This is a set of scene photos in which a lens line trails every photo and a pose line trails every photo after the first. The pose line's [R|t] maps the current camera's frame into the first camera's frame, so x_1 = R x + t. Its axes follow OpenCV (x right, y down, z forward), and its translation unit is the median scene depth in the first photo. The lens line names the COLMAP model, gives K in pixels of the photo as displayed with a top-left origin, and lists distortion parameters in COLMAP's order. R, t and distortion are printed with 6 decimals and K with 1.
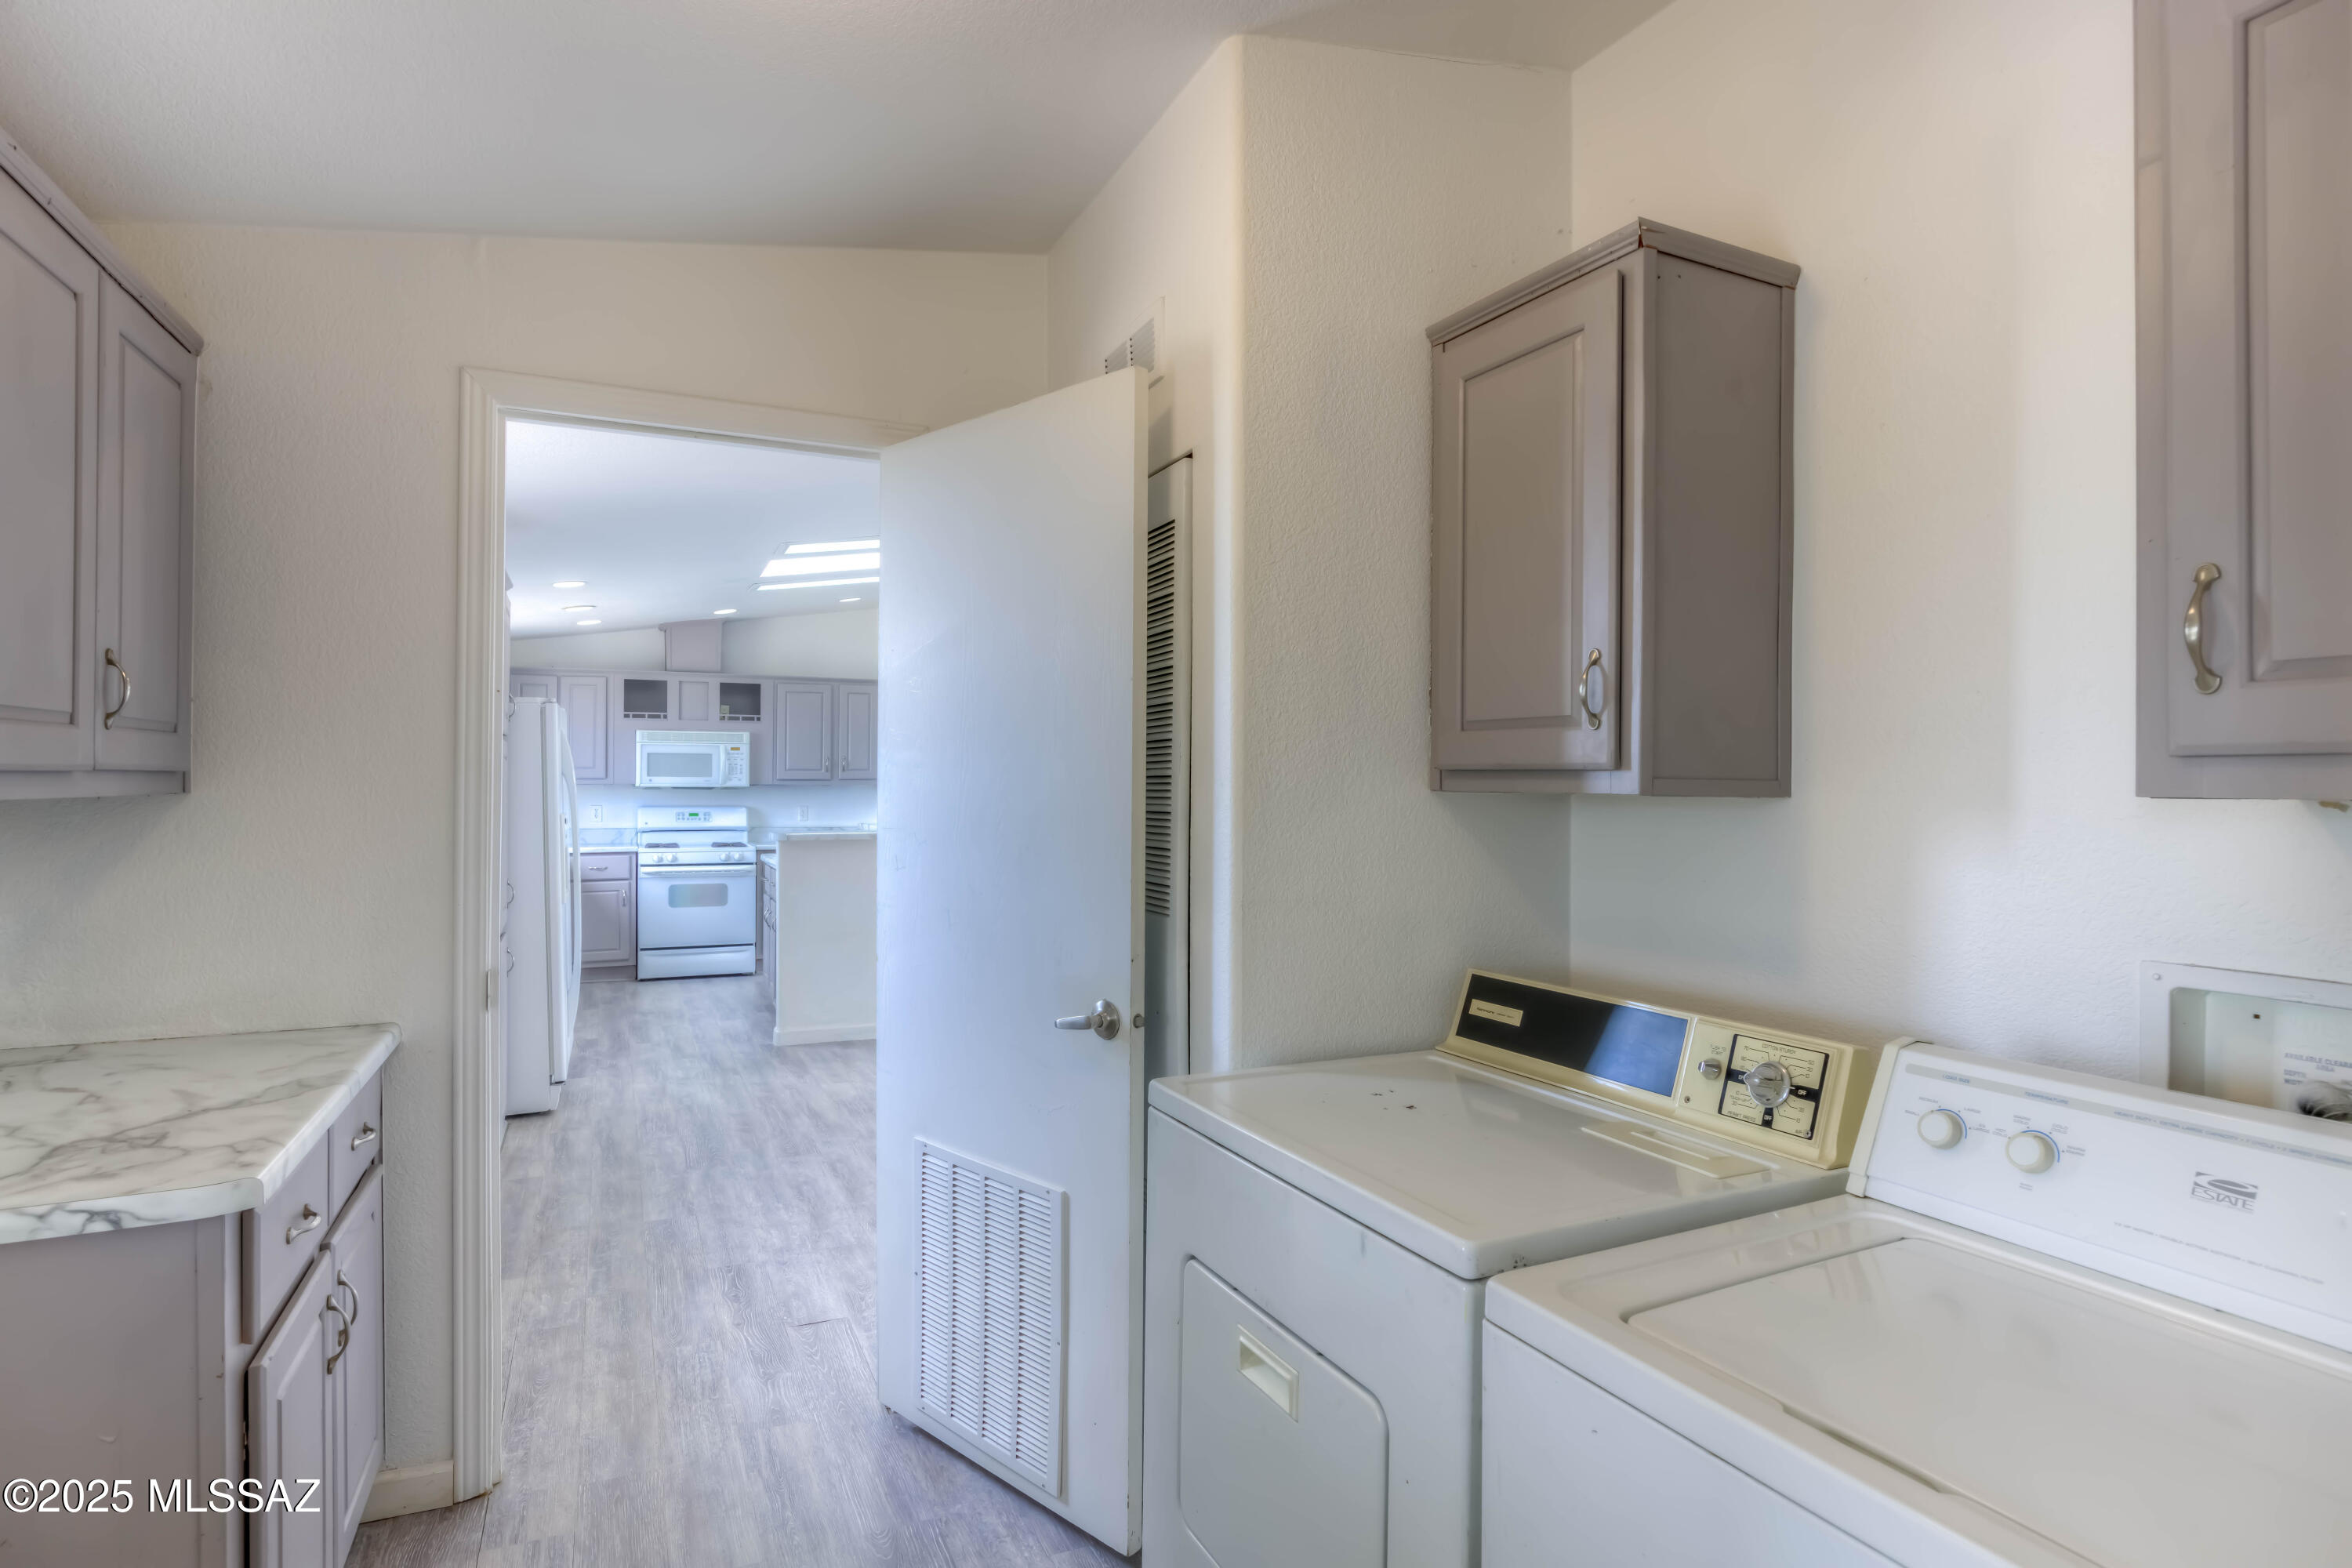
lens RADIAL K [[1198.6, 0, 1162.5], [0, 1198.6, 771.6], [0, 0, 1]] dist [-0.033196, 0.013350]
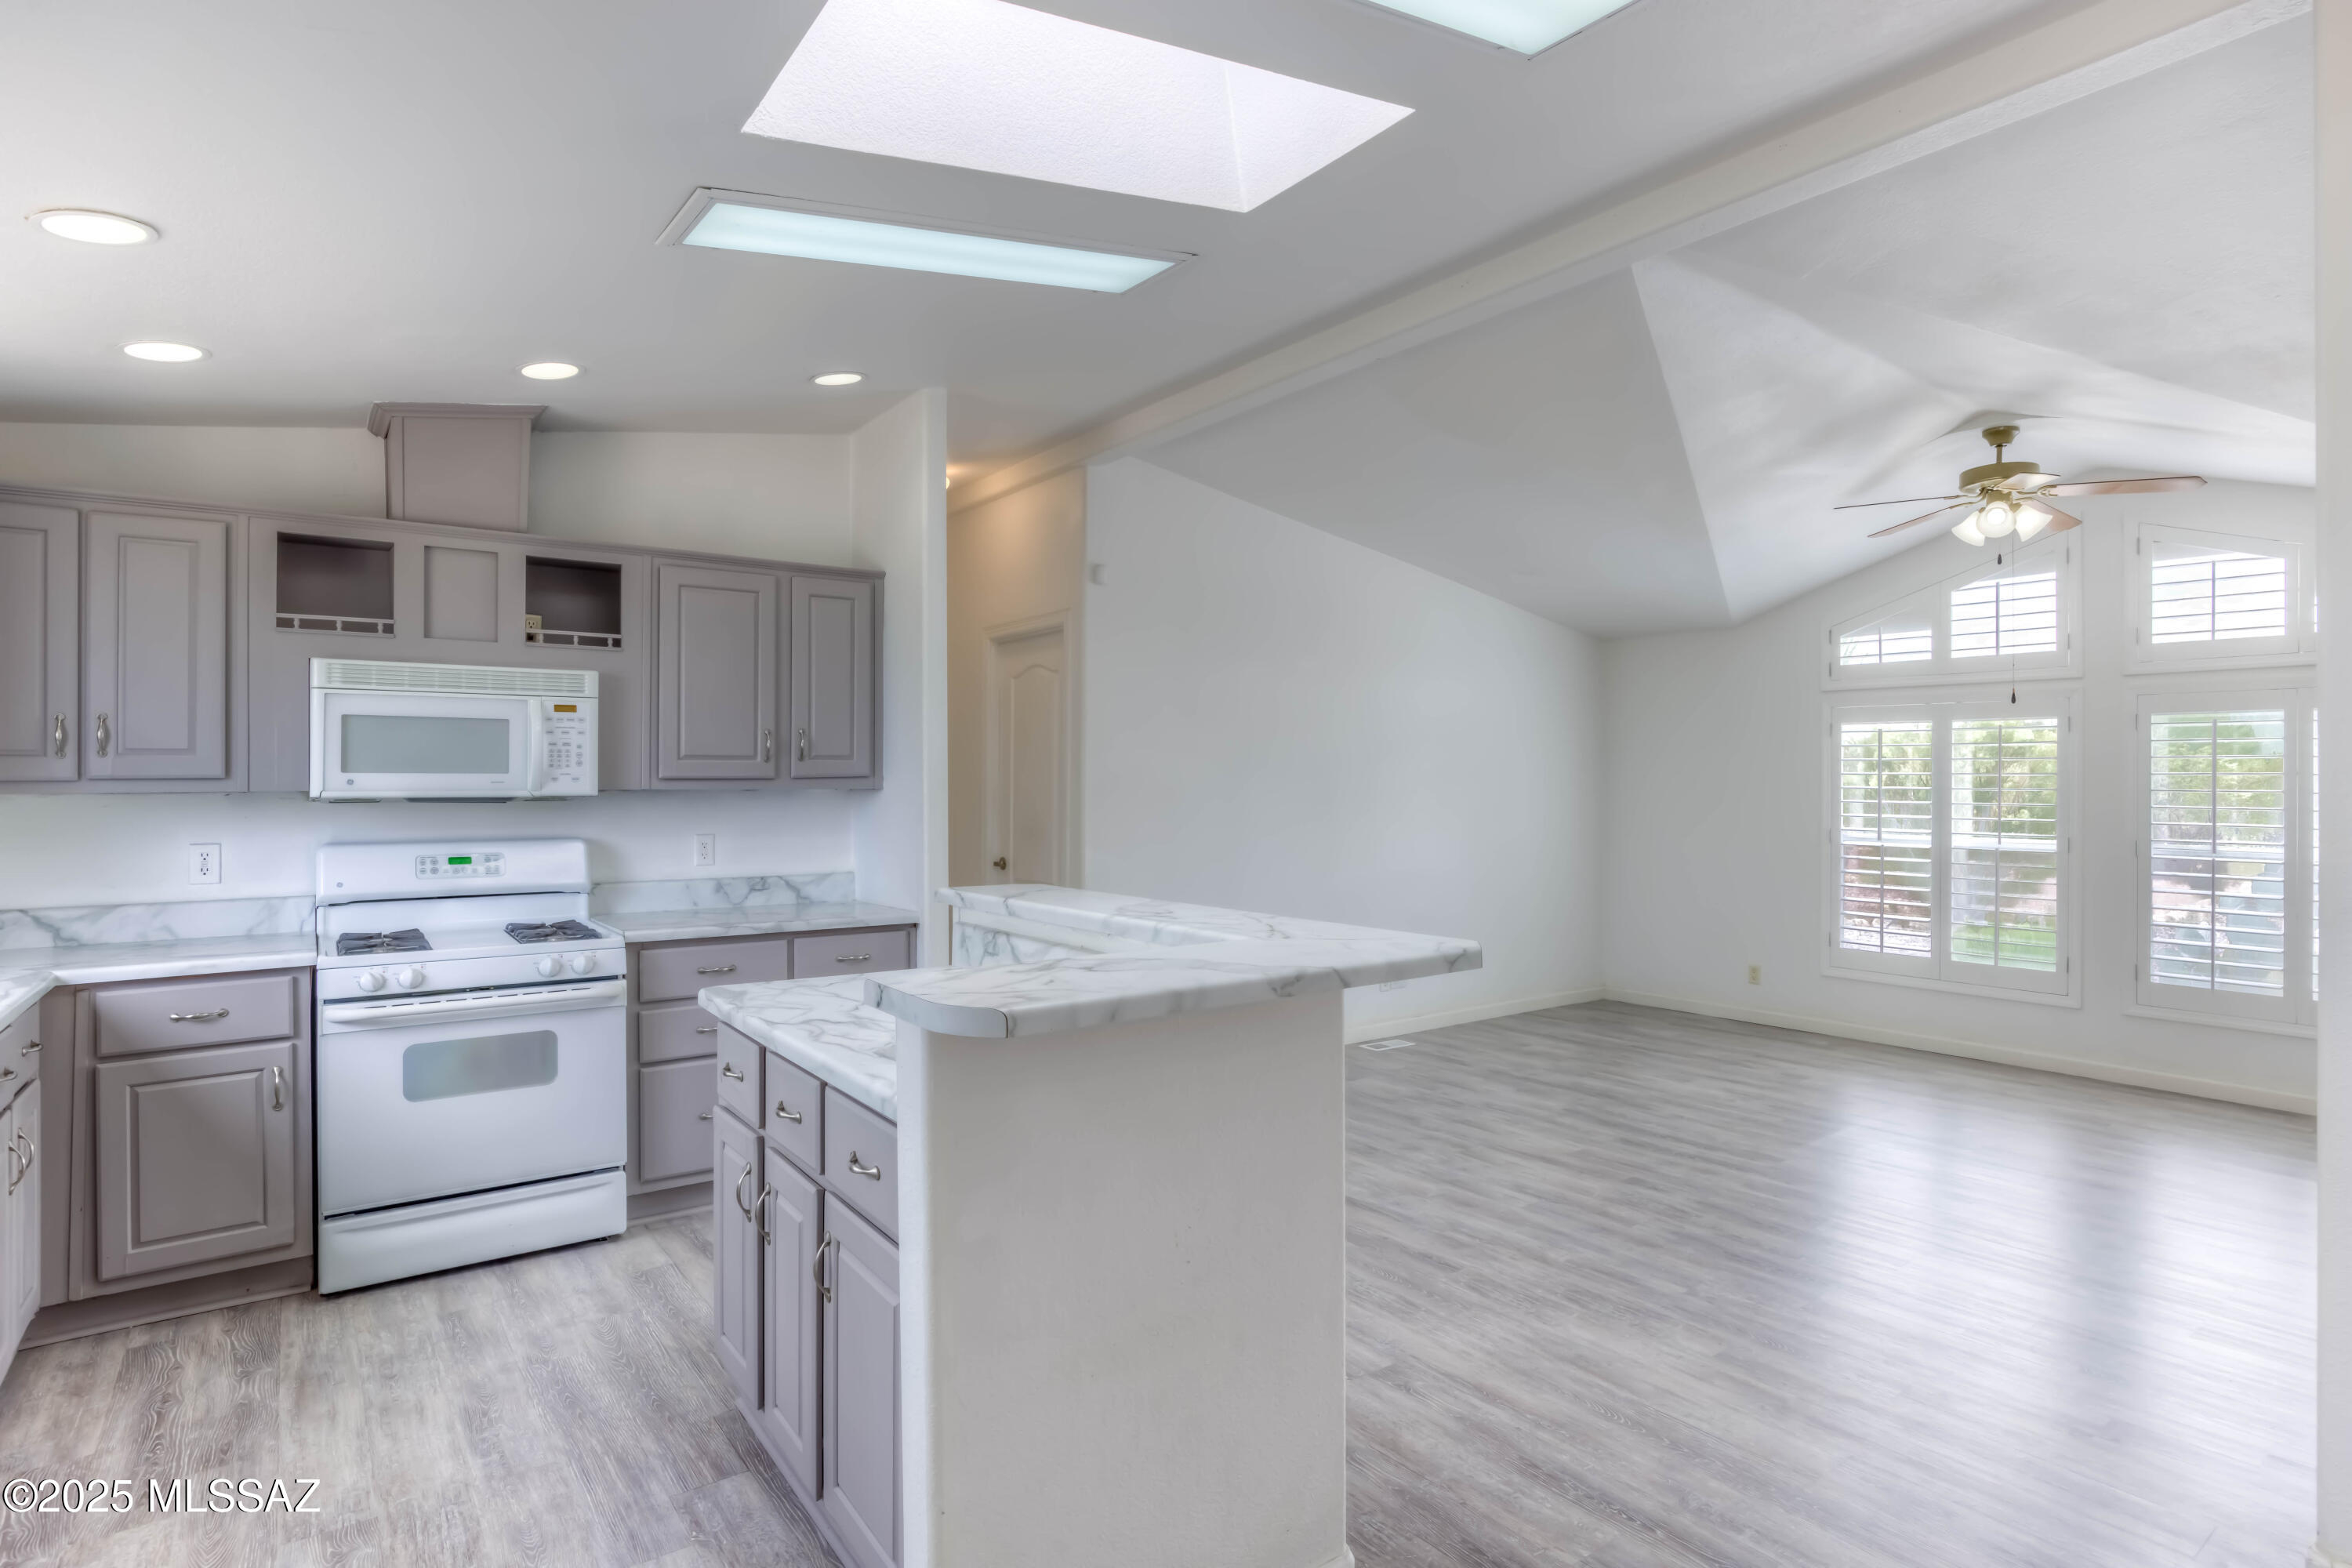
lens RADIAL K [[1198.6, 0, 1162.5], [0, 1198.6, 771.6], [0, 0, 1]] dist [-0.033196, 0.013350]
pose [[0.980030, -0.001204, 0.198847, -0.236695], [-0.000474, 0.999965, 0.008388, 0.000109], [-0.198850, -0.008315, 0.979995, 0.545530]]
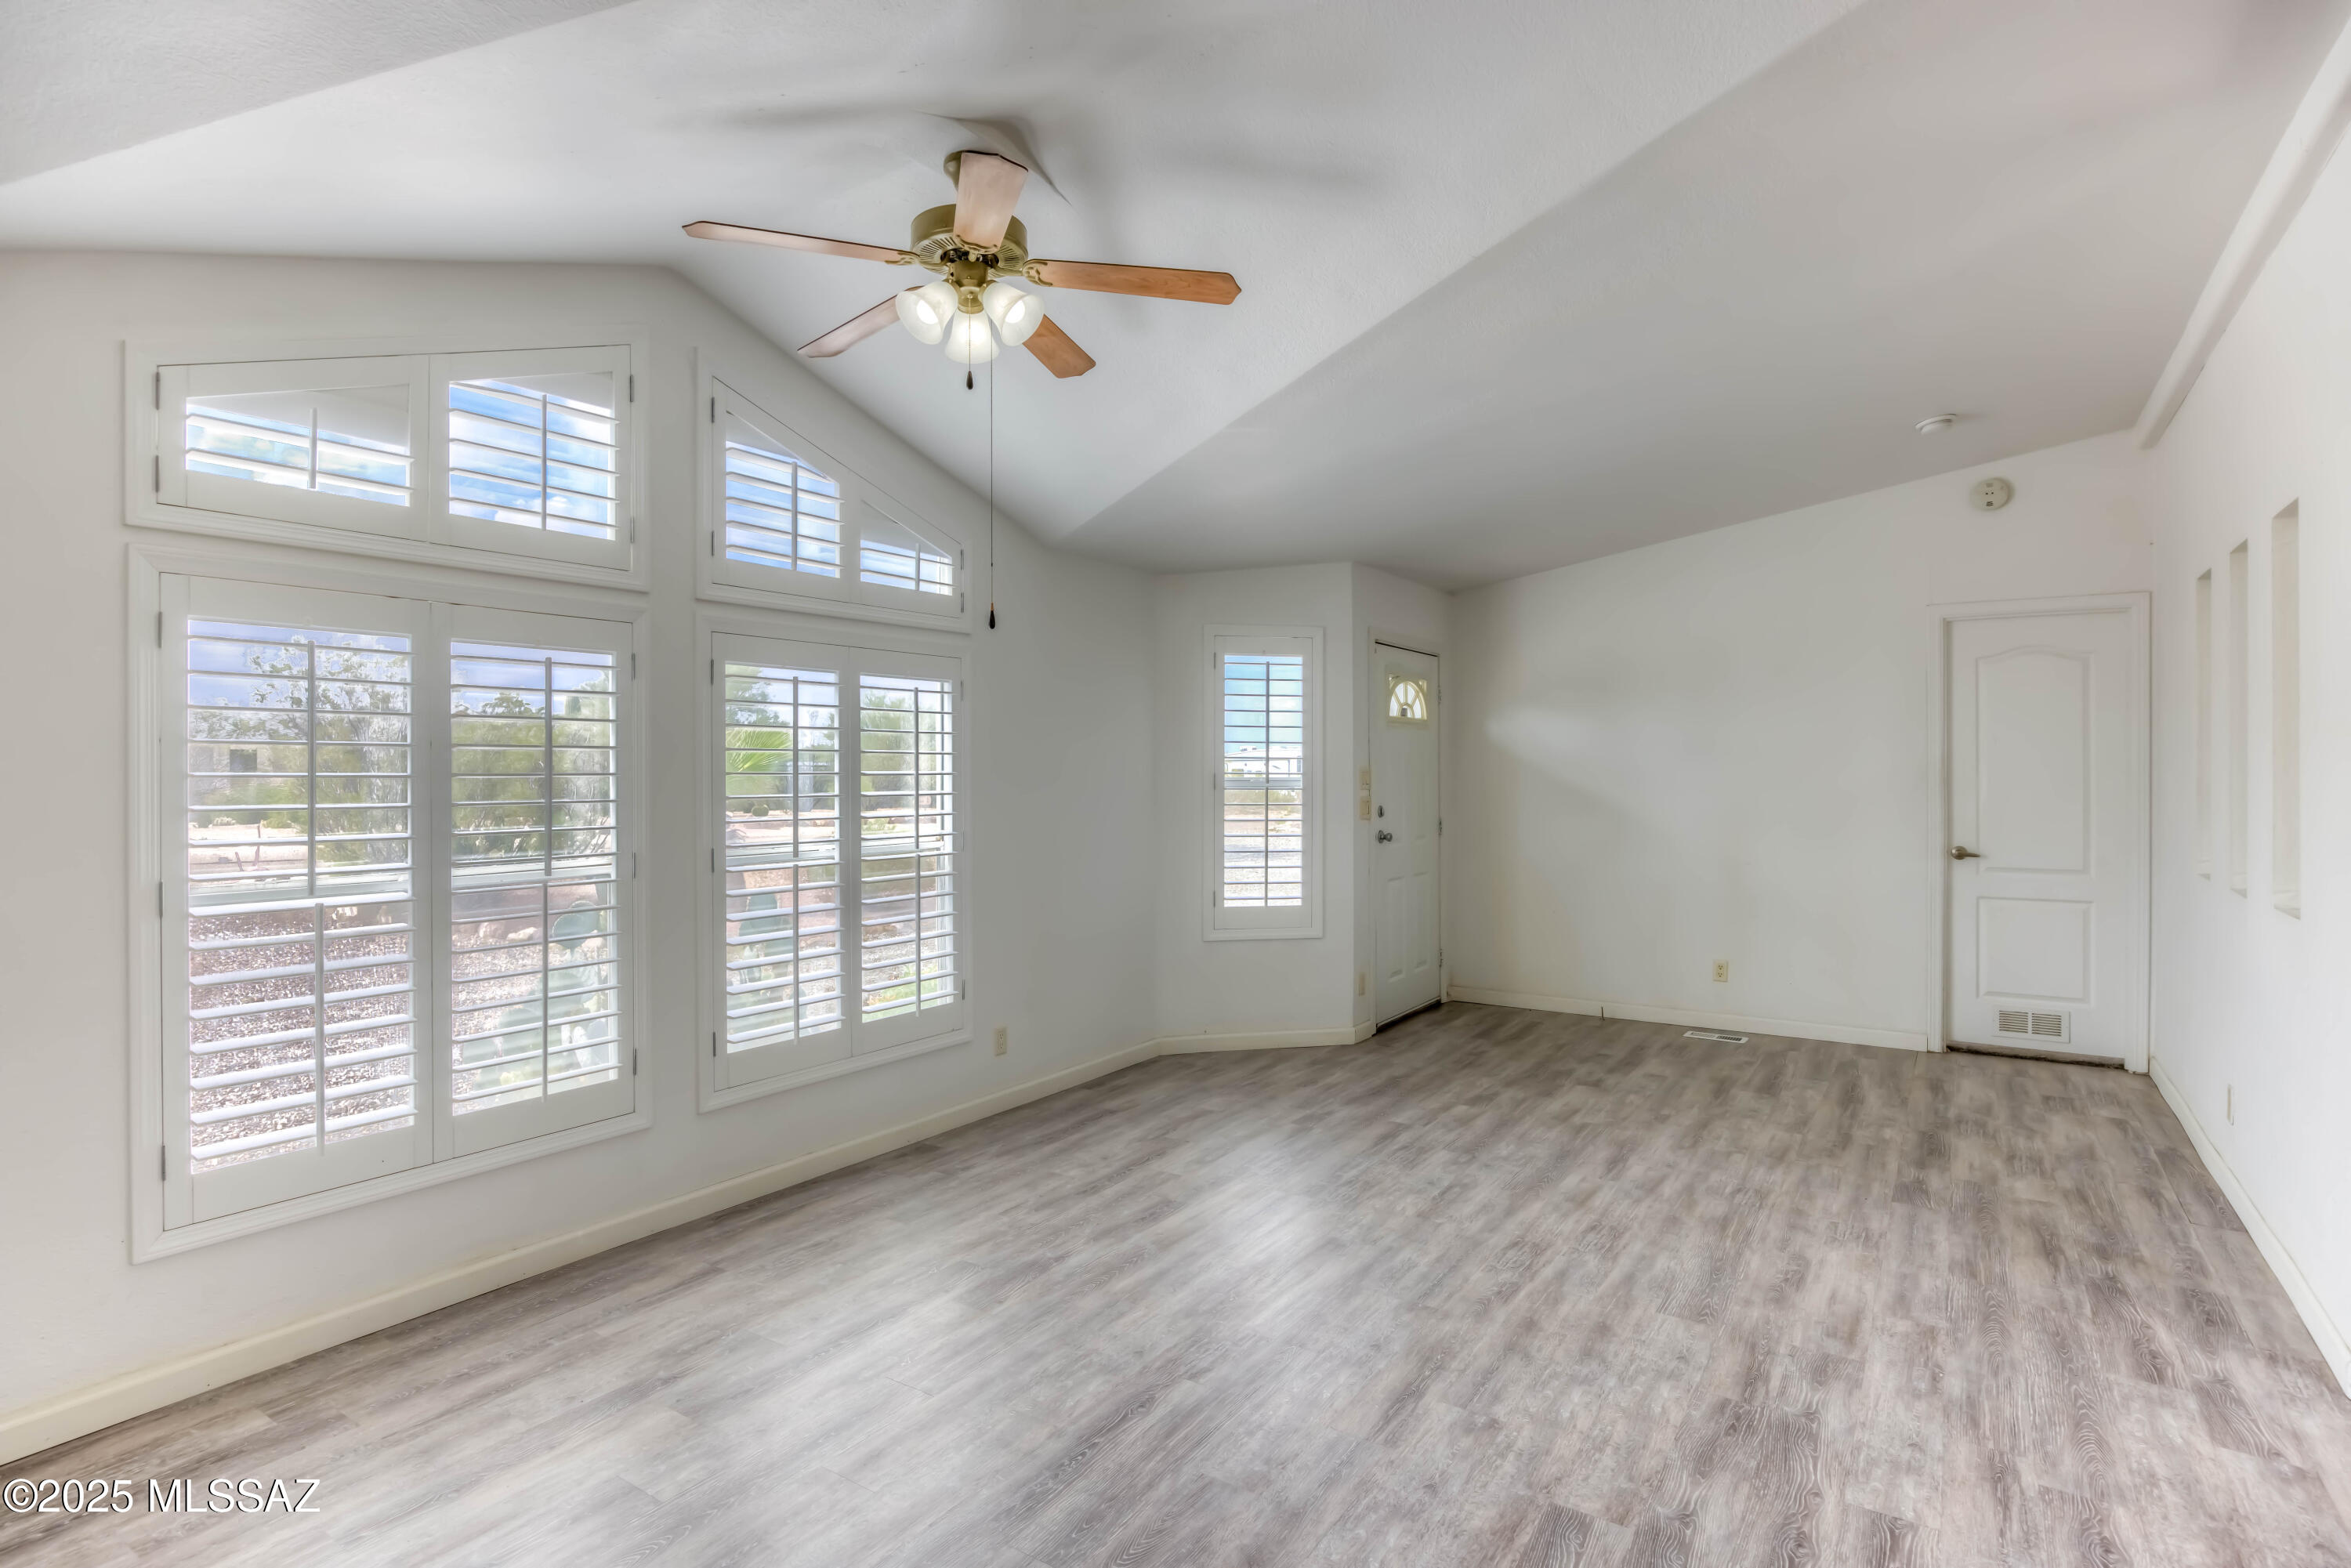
lens RADIAL K [[1198.0, 0, 1162.0], [0, 1198.0, 771.7], [0, 0, 1]] dist [-0.033196, 0.013350]
pose [[-0.518362, -0.007419, 0.855129, -0.043248], [-0.015138, 0.999885, -0.000502, 0.012269], [-0.855027, -0.013205, -0.518415, 1.156442]]
